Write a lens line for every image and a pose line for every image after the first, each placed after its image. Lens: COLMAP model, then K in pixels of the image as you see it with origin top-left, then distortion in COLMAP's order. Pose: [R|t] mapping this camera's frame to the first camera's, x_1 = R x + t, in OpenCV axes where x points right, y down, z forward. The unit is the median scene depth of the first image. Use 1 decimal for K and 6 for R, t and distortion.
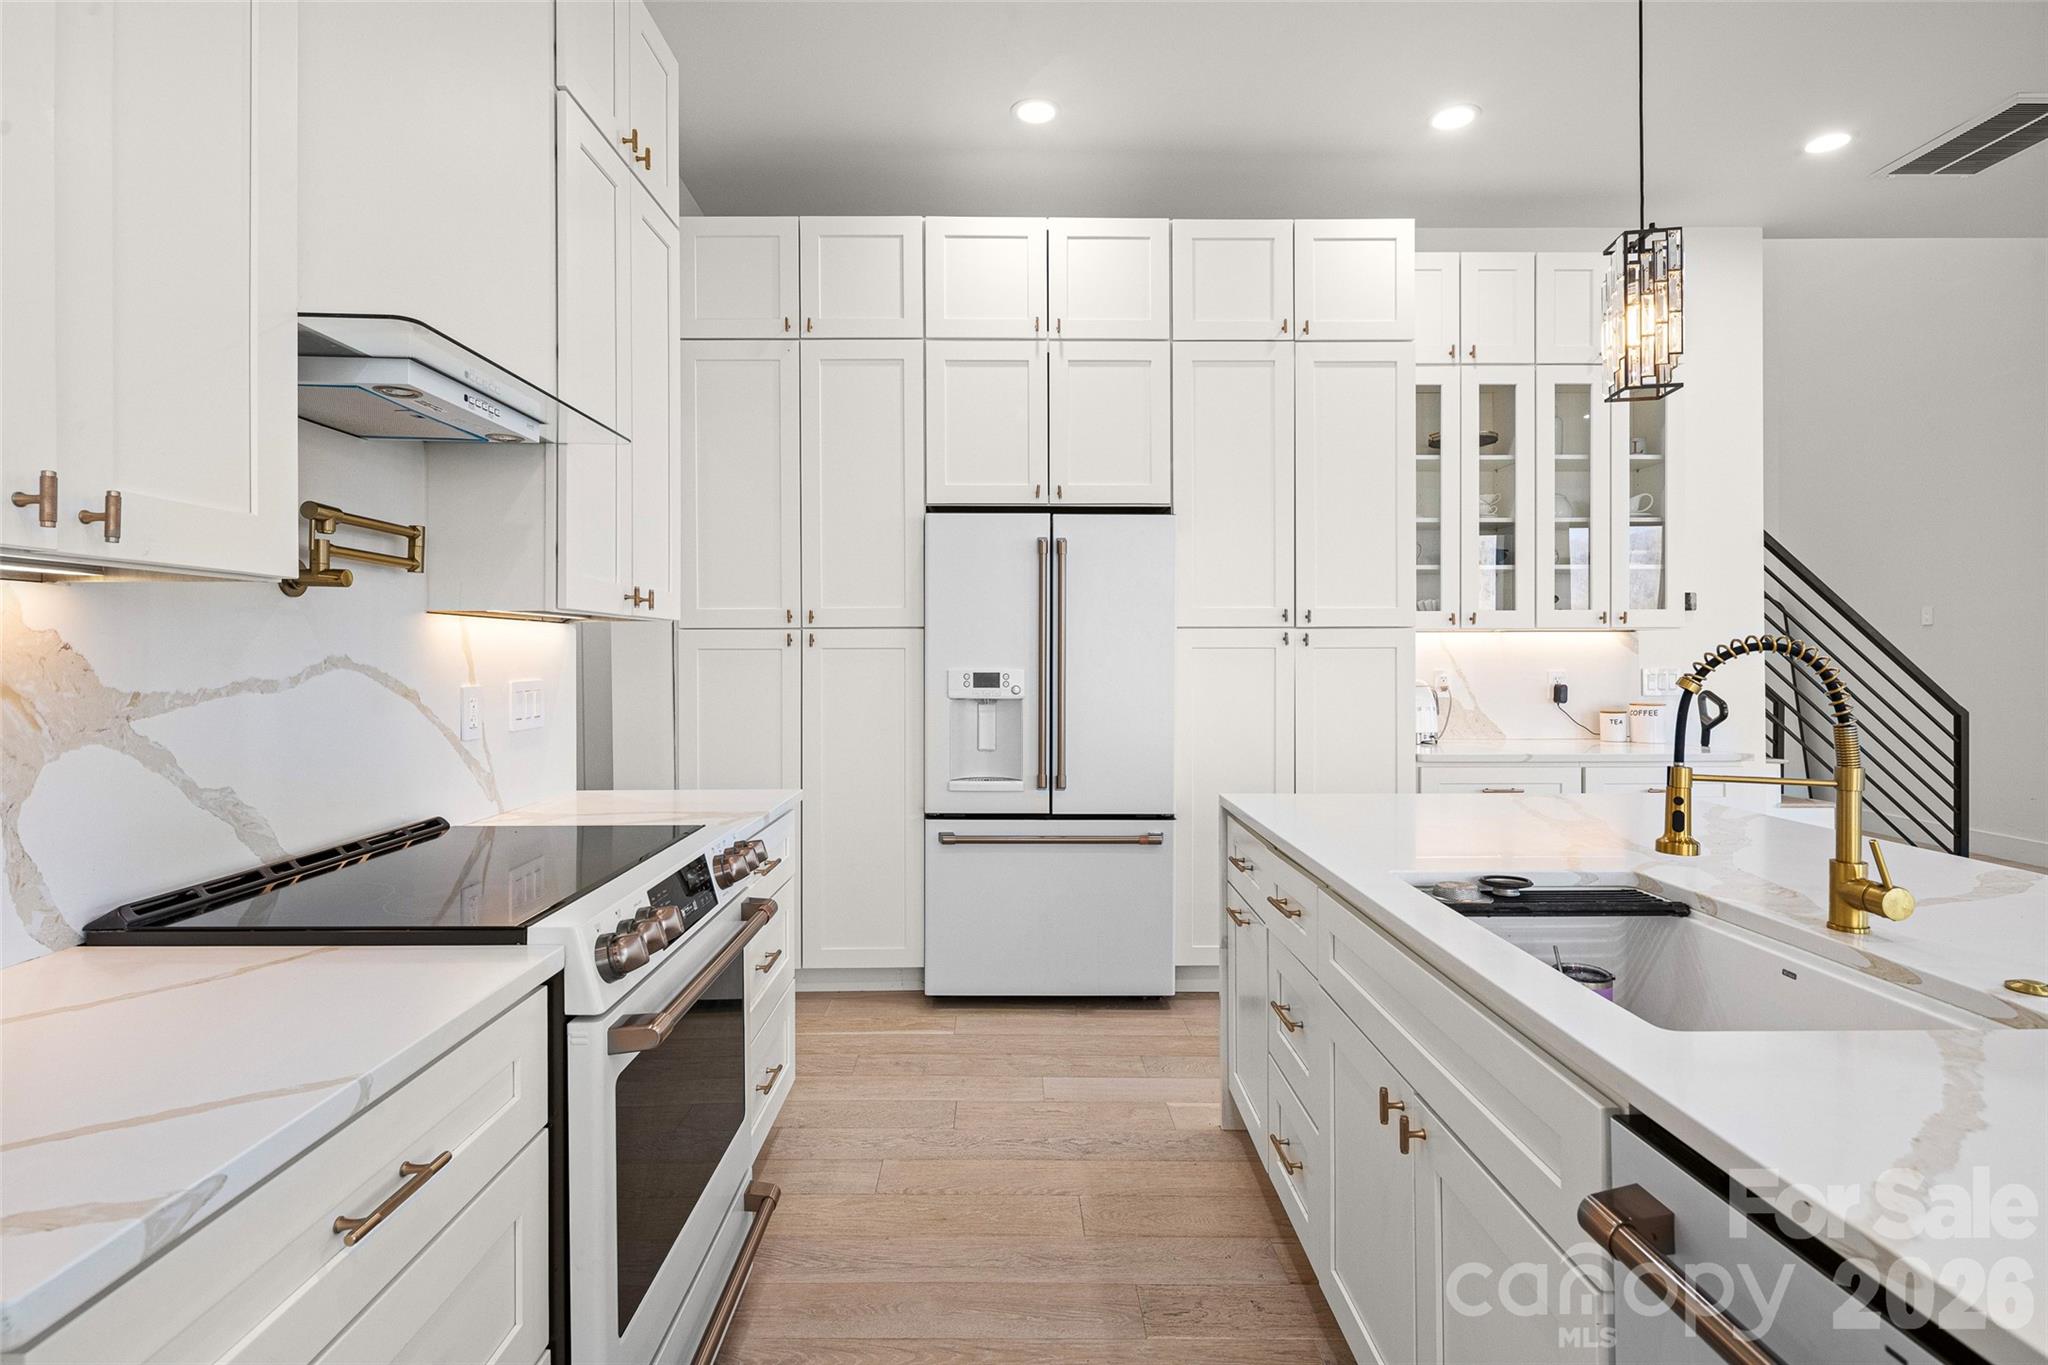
lens RADIAL K [[1002.2, 0, 1019.8], [0, 1002.2, 666.6], [0, 0, 1]] dist [-0.001241, -0.001593]
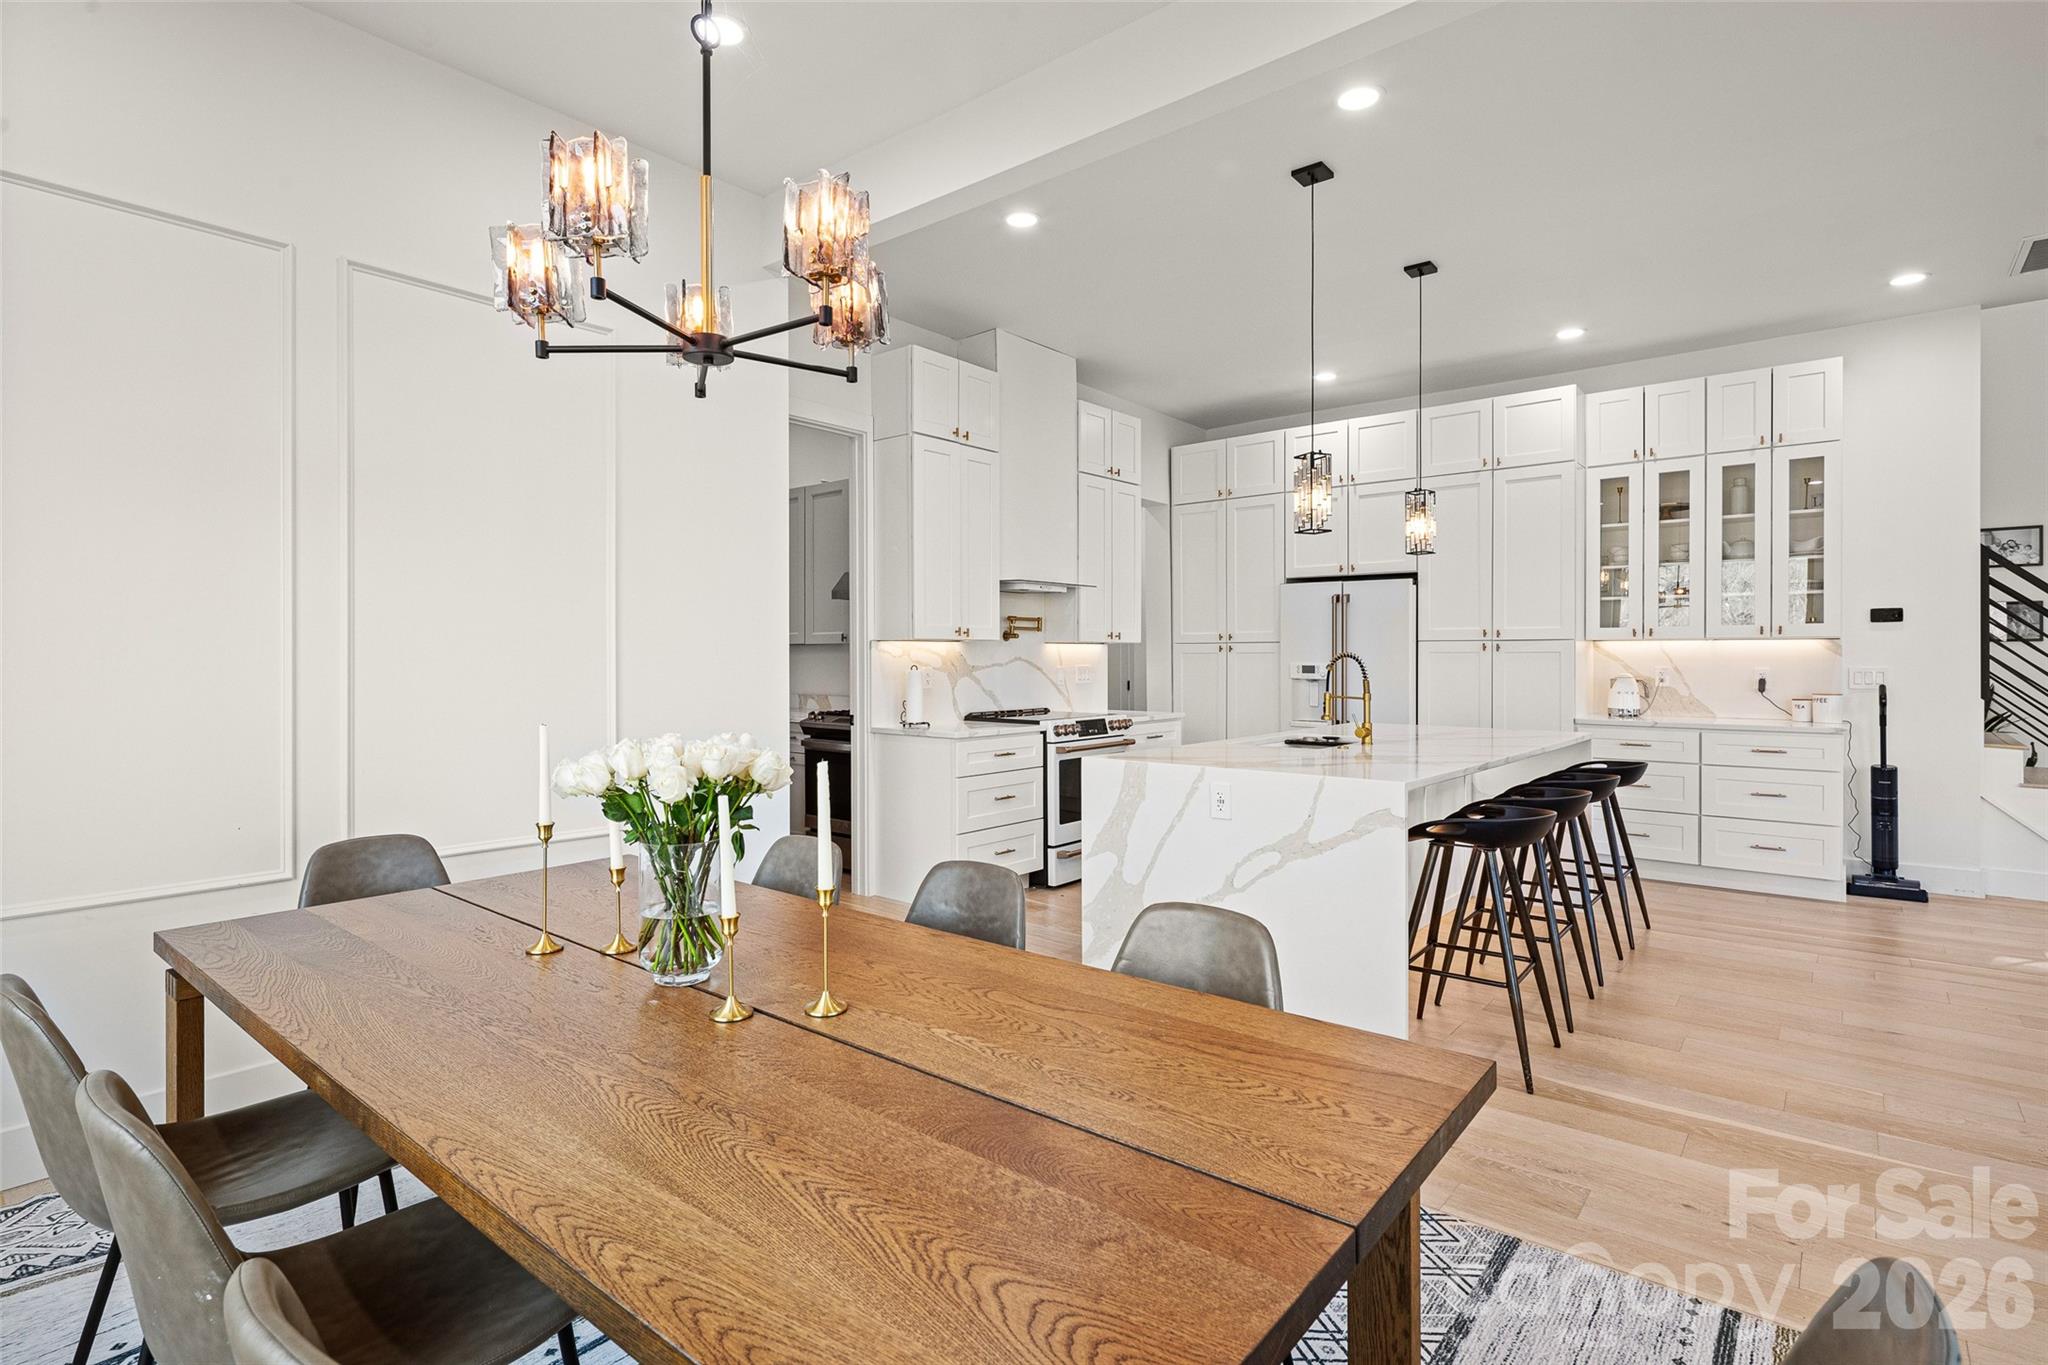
lens RADIAL K [[1002.2, 0, 1019.8], [0, 1002.2, 666.6], [0, 0, 1]] dist [-0.001241, -0.001593]
pose [[0.764238, 0.008565, -0.644877, 0.768780], [-0.007460, 0.999962, 0.004441, 0.003784], [0.644891, 0.001417, 0.764273, -0.812514]]
